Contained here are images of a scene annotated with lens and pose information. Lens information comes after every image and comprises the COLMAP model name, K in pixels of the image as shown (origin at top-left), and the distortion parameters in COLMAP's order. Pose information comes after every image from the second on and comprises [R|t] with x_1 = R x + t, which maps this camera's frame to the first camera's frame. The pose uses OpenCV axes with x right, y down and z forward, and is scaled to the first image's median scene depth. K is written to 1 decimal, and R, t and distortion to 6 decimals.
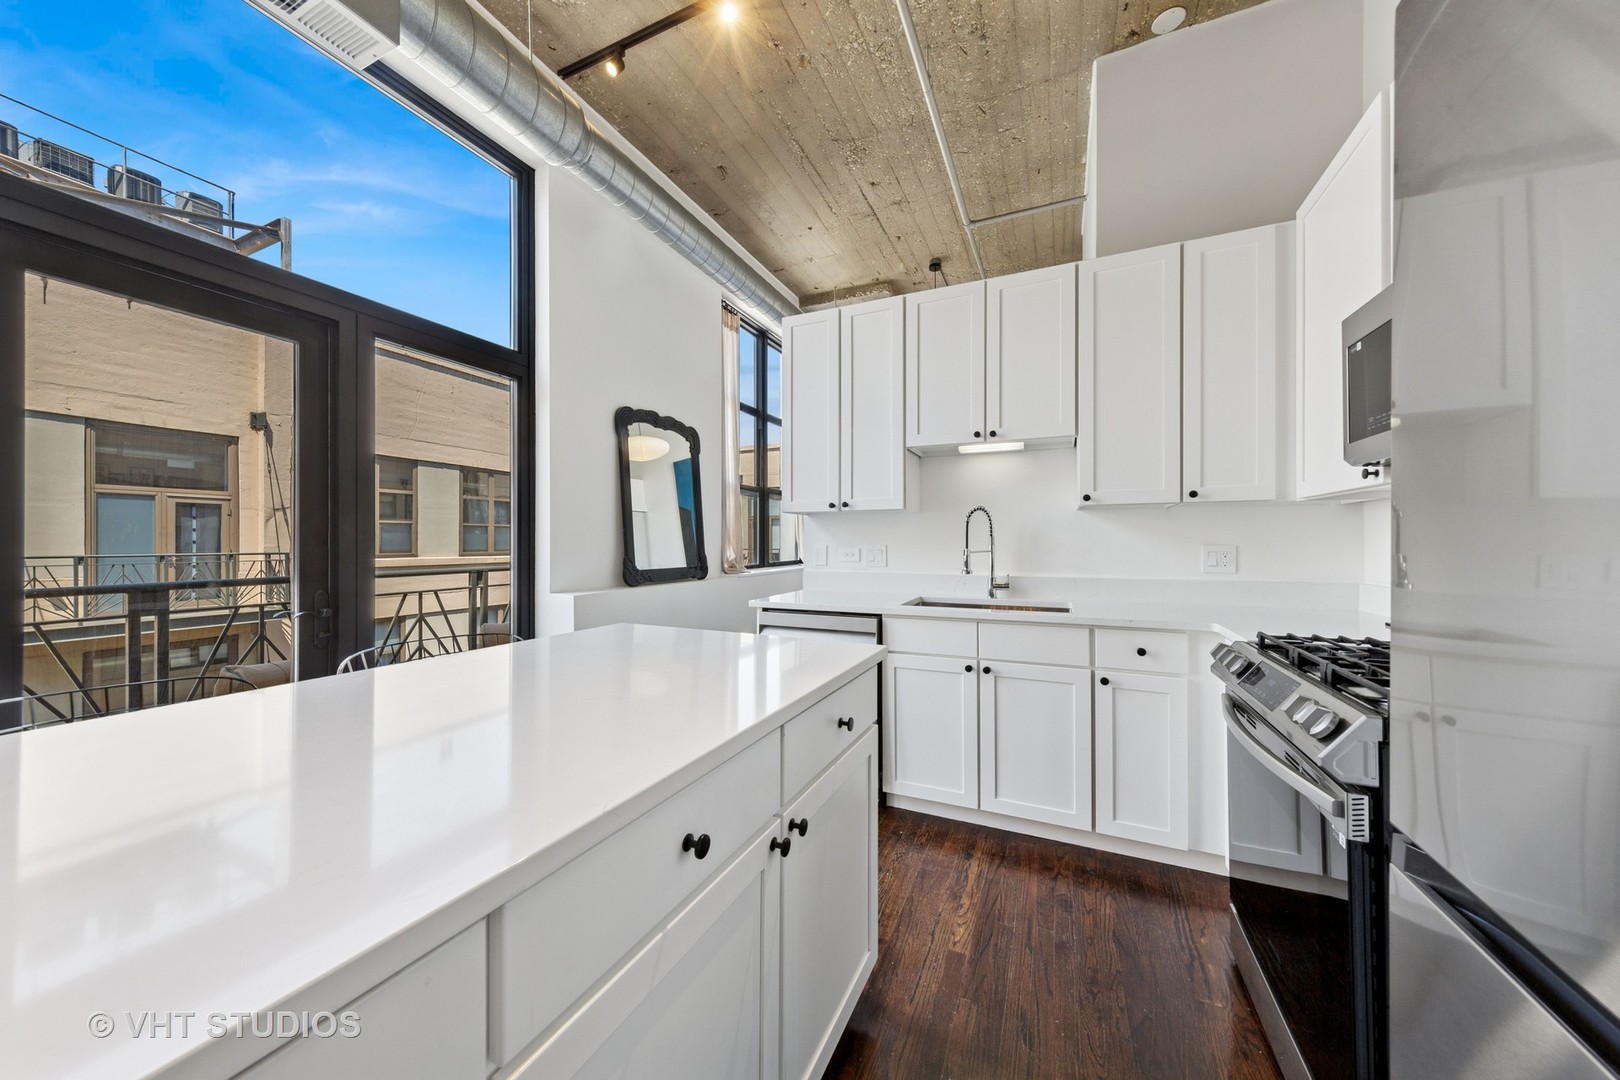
lens RADIAL K [[553.1, 0, 805.8], [0, 553.1, 533.4], [0, 0, 1]] dist [0.007304, 0.000194]
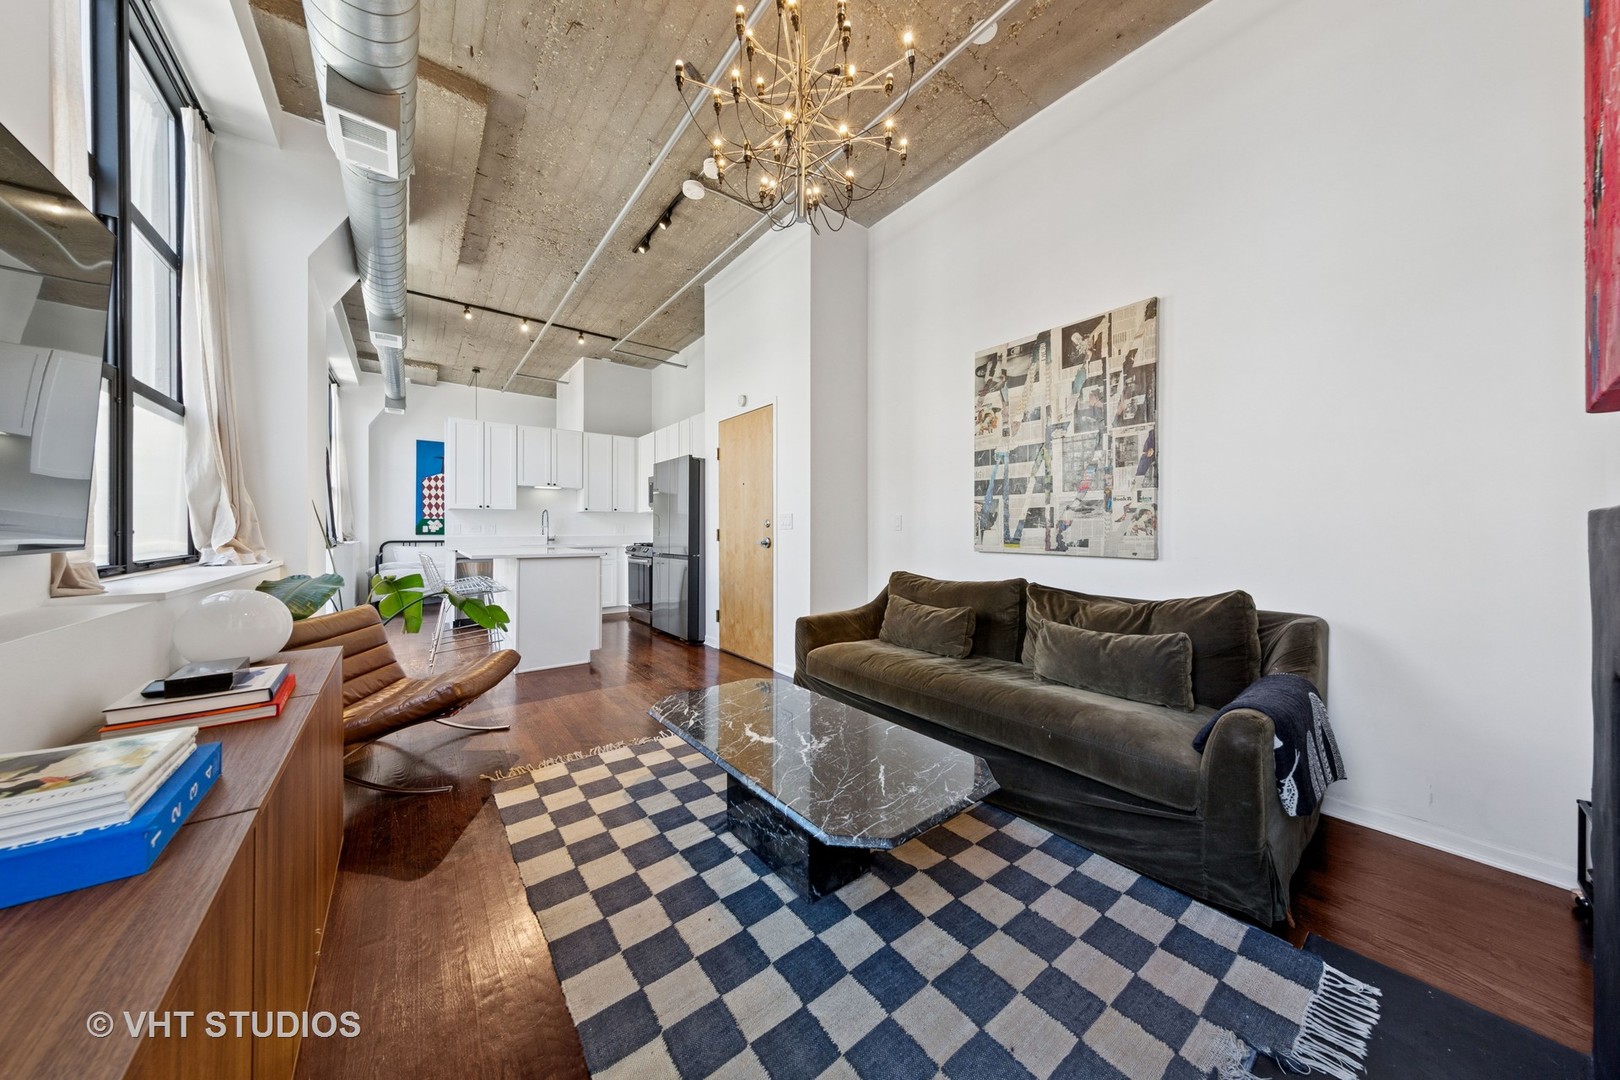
lens RADIAL K [[511.8, 0, 811.5], [0, 511.8, 528.4], [0, 0, 1]] dist [0.007203, -0.000425]
pose [[0.464465, -0.003442, 0.885585, -1.259529], [-0.010477, 0.999901, 0.009381, 0.004757], [-0.885530, -0.013635, 0.464383, -1.265142]]
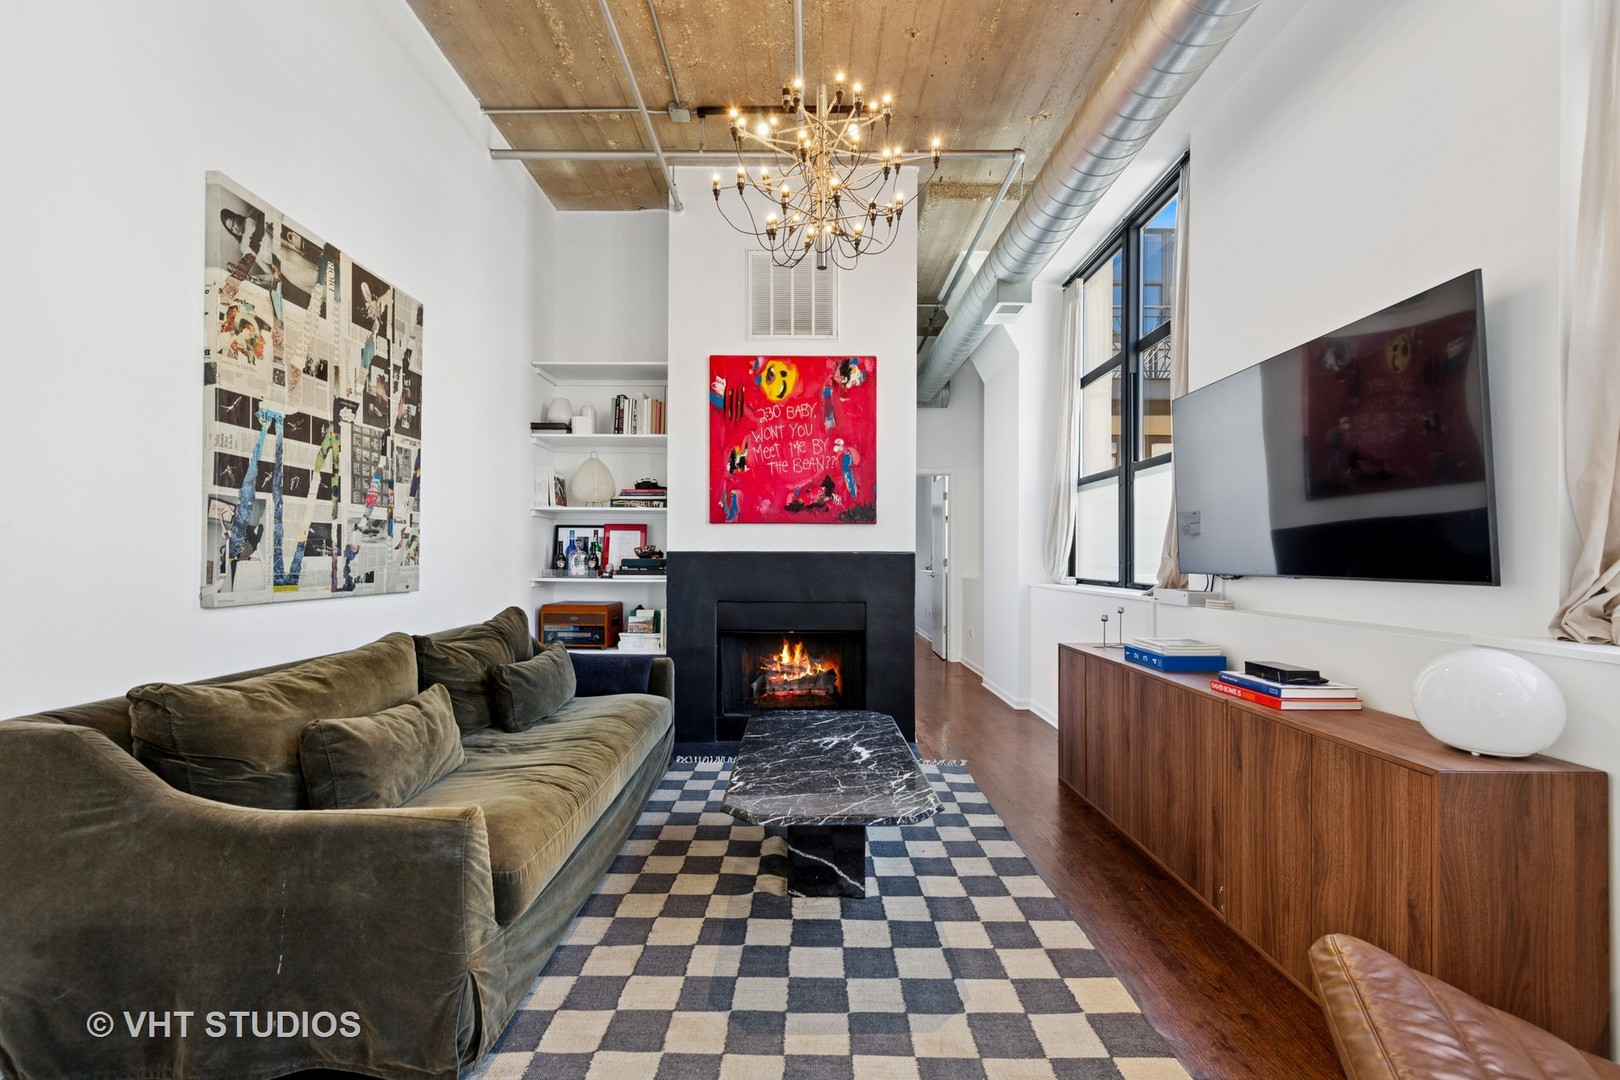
lens RADIAL K [[668.8, 0, 814.5], [0, 668.8, 553.4], [0, 0, 1]] dist [0.009014, -0.000993]
pose [[-0.908902, -0.011322, -0.416855, -0.324687], [-0.003065, 0.999786, -0.020473, 0.020757], [0.416997, -0.017330, -0.908742, -0.159668]]
